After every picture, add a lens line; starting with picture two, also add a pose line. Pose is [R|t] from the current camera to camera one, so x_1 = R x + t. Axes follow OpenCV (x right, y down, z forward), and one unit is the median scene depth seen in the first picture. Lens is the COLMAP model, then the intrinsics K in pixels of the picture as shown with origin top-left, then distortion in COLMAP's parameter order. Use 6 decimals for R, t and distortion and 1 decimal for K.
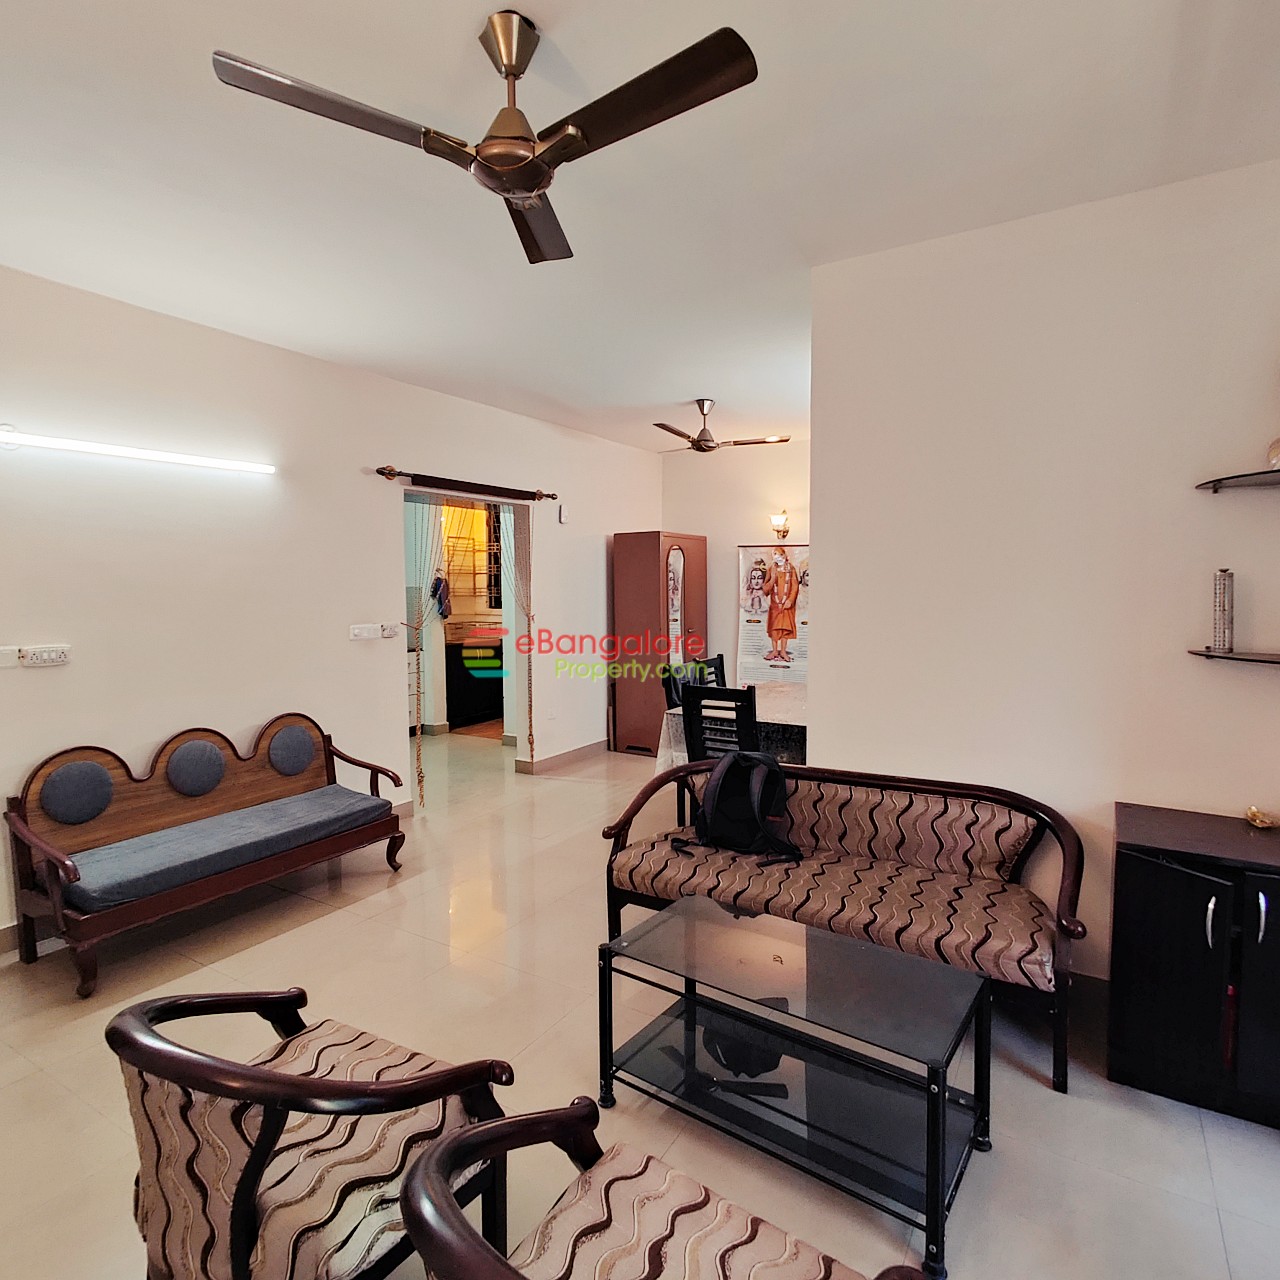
lens RADIAL K [[764.8, 0, 654.7], [0, 764.8, 633.4], [0, 0, 1]] dist [0.009345, 0.000573]
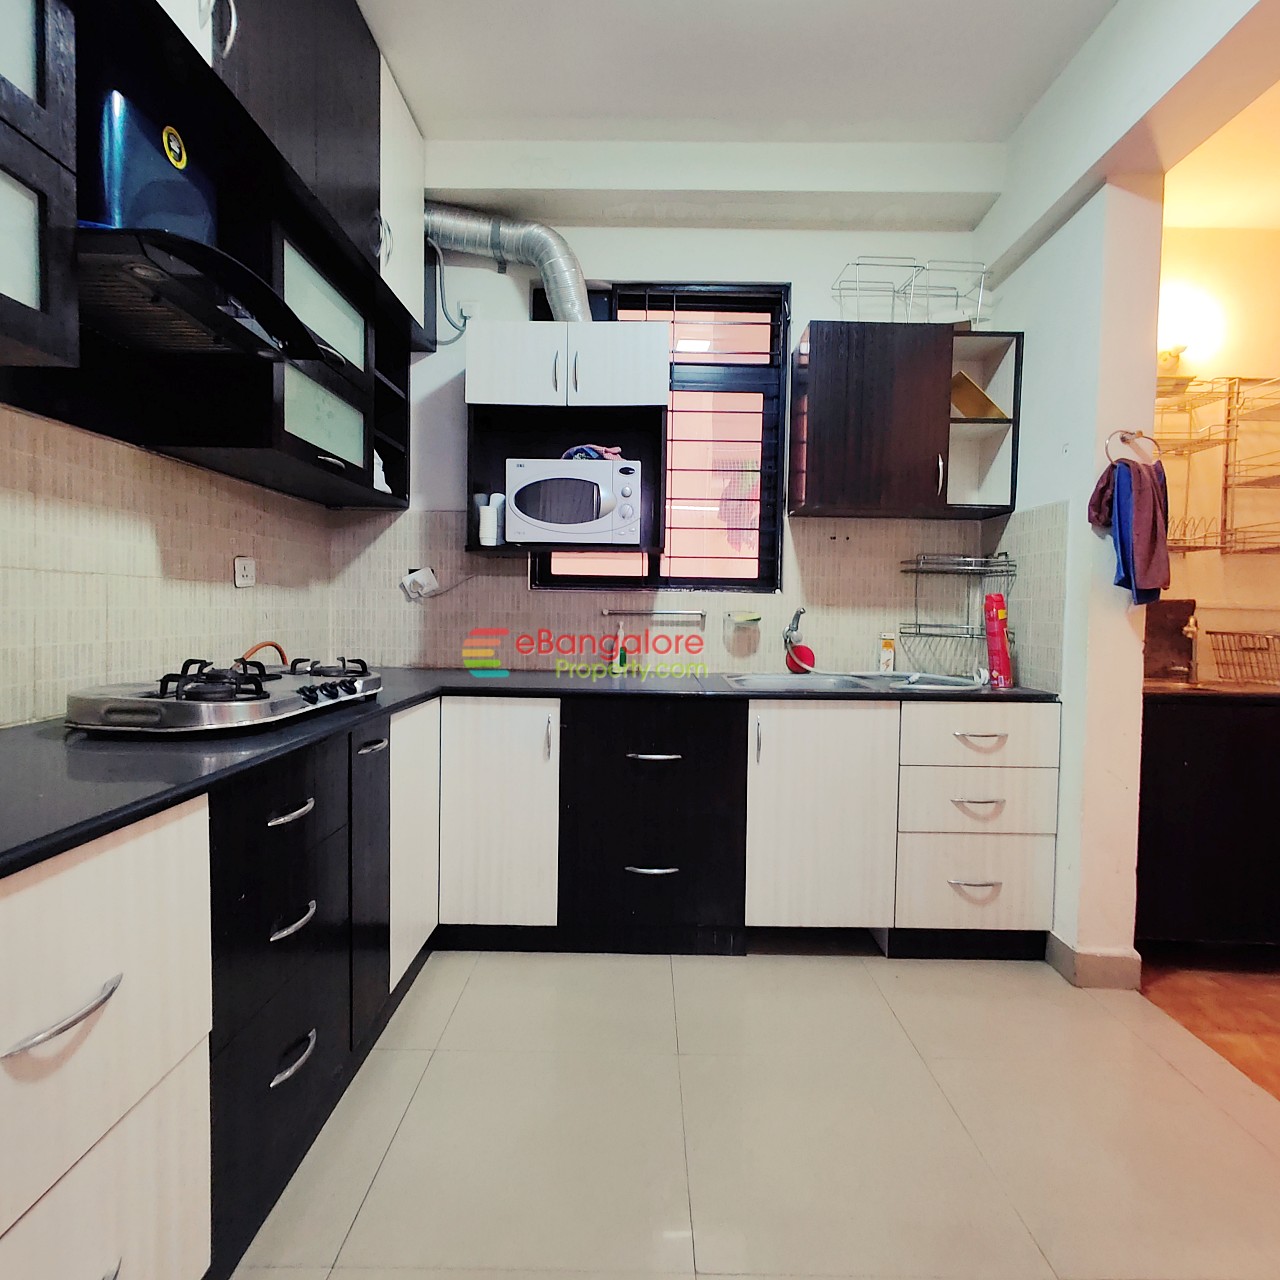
lens RADIAL K [[762.0, 0, 643.8], [0, 762.0, 635.0], [0, 0, 1]] dist [0.013162, 0.001173]
pose [[0.519388, 0.039561, -0.853622, -0.302012], [-0.073527, 0.997292, 0.001482, 0.017376], [0.851369, 0.061995, 0.520890, 1.683809]]
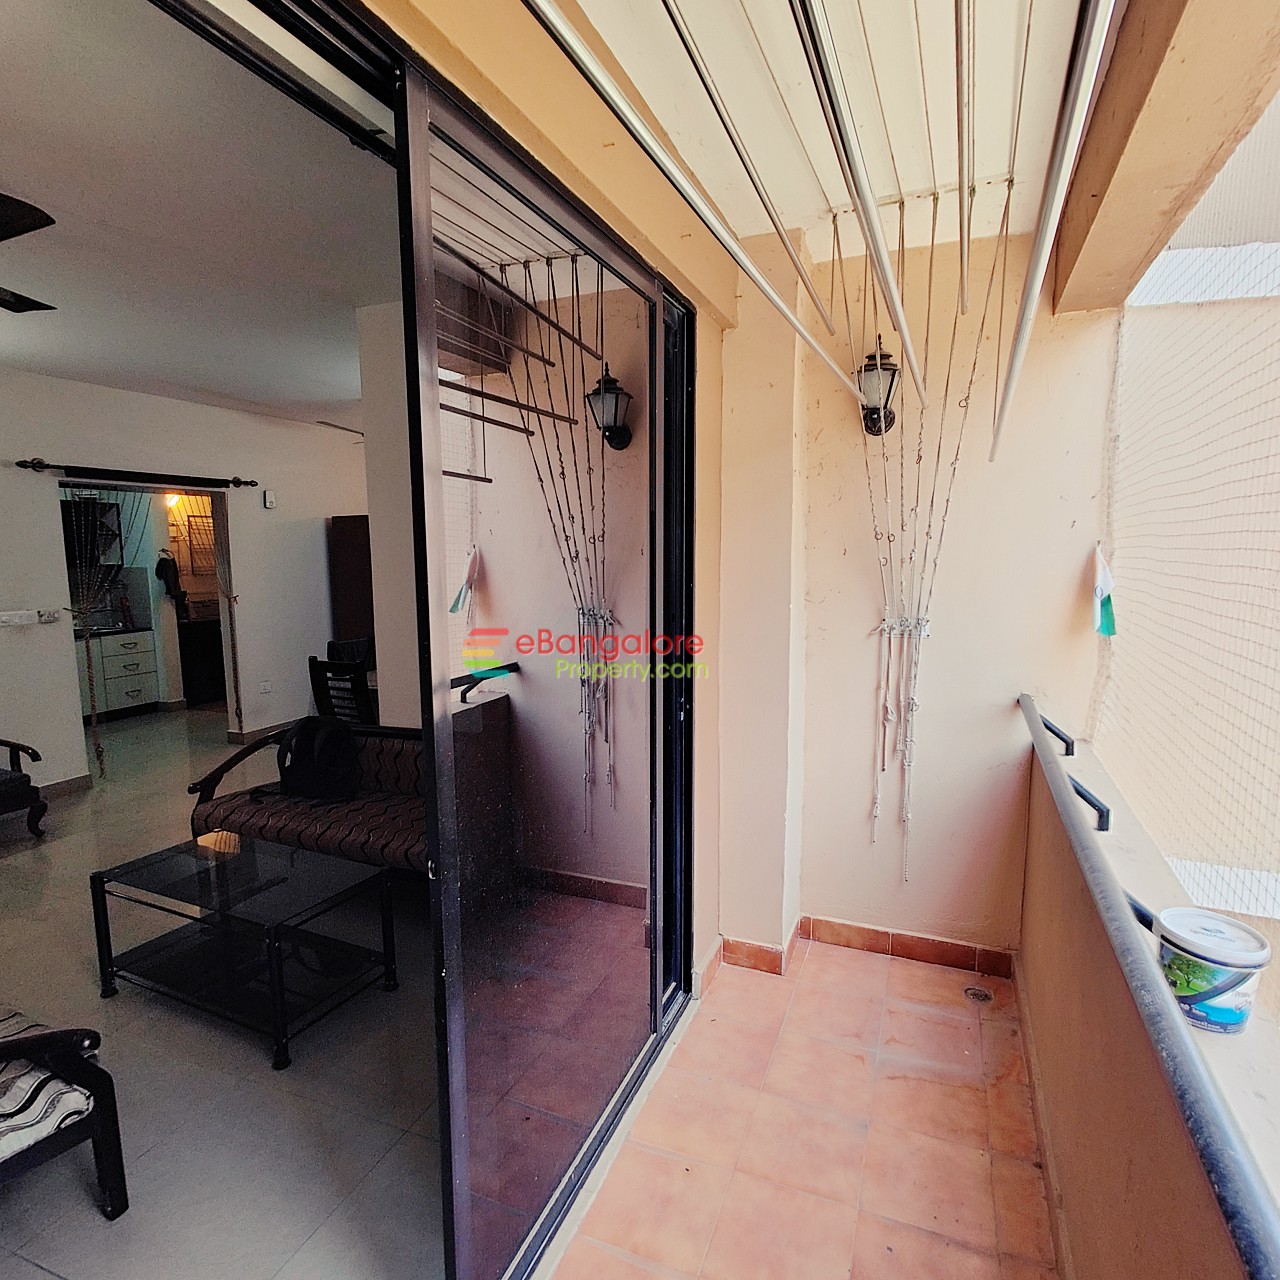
lens RADIAL K [[748.0, 0, 671.8], [0, 748.0, 642.1], [0, 0, 1]] dist [0.005366, -0.000917]
pose [[0.982058, -0.025515, 0.186845, 0.463348], [0.014828, 0.998185, 0.058371, -0.023375], [-0.187995, -0.054553, 0.980654, -0.267568]]
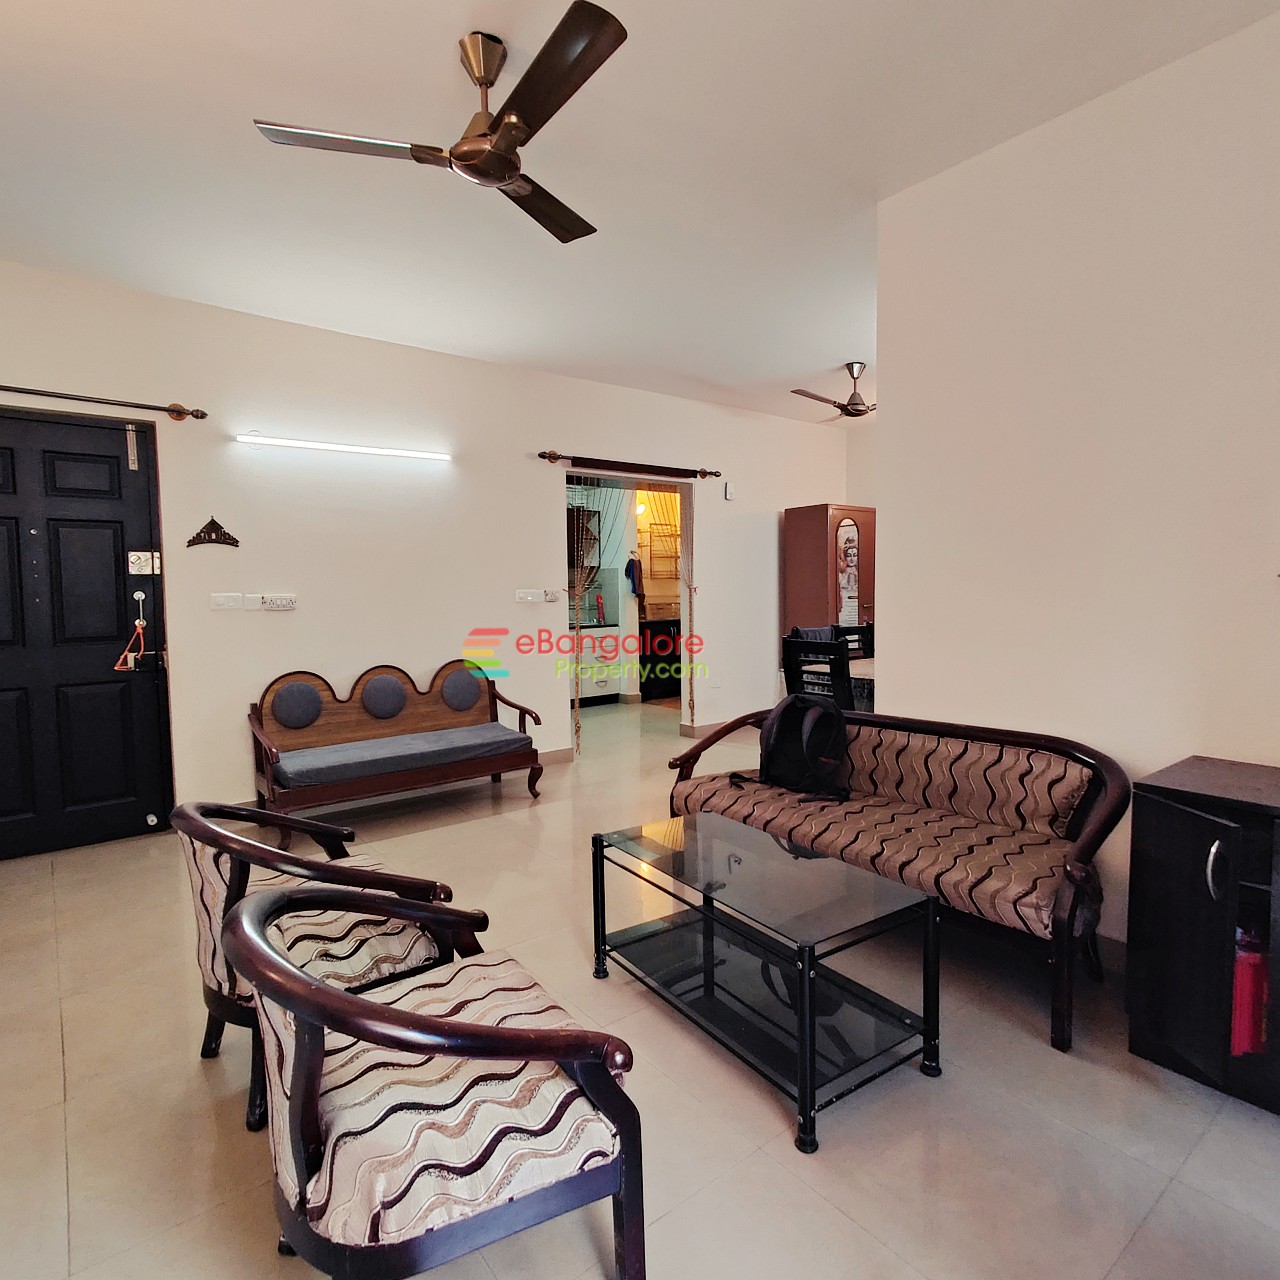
lens RADIAL K [[762.0, 0, 643.8], [0, 762.0, 635.0], [0, 0, 1]] dist [0.013162, 0.001173]
pose [[0.935986, 0.012207, -0.351825, 0.281151], [-0.011845, 0.999925, 0.003183, 0.076996], [0.351838, 0.001189, 0.936060, -0.023815]]
